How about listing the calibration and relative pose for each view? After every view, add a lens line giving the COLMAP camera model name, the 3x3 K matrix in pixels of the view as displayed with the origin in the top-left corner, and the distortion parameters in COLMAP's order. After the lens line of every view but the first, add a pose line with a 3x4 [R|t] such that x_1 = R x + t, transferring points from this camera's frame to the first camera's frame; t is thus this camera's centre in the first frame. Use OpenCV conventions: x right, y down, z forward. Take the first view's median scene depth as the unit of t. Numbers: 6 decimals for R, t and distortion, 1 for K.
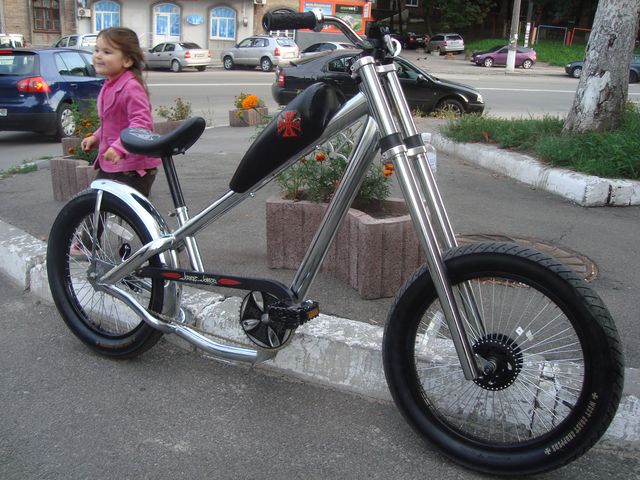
lens RADIAL K [[613.1, 0, 320.3], [0, 613.1, 240.1], [0, 0, 1]] dist [-0.130390, 0.000000]
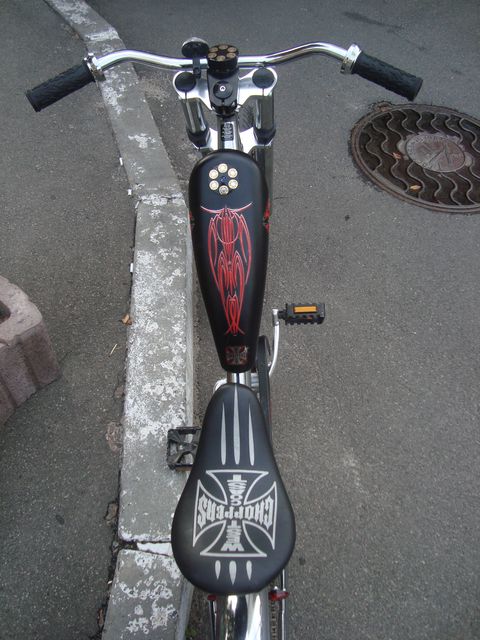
lens RADIAL K [[613.1, 0, 229.3], [0, 613.1, 325.8], [0, 0, 1]] dist [-0.130390, 0.000000]
pose [[-0.467428, -0.758578, 0.453951, -0.375607], [0.188592, 0.416114, 0.889541, -0.652010], [-0.863681, 0.501407, -0.051442, 0.954663]]
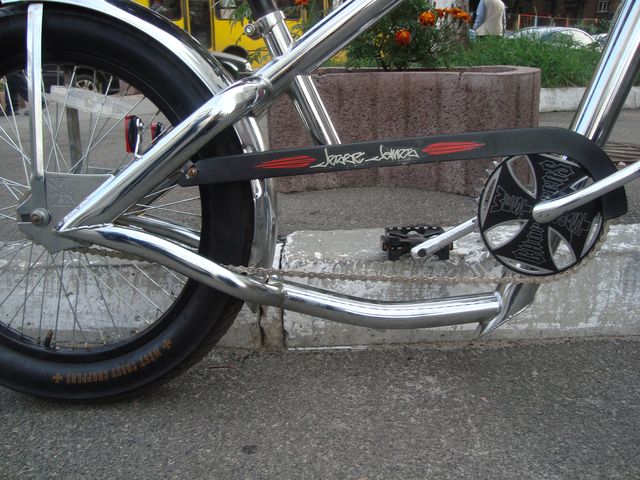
lens RADIAL K [[613.1, 0, 328.6], [0, 613.1, 236.7], [0, 0, 1]] dist [-0.130390, 0.000000]
pose [[0.899807, -0.158581, 0.406447, -0.389872], [0.155642, 0.986982, 0.040518, 0.092934], [-0.407582, 0.026802, 0.912775, 0.583088]]
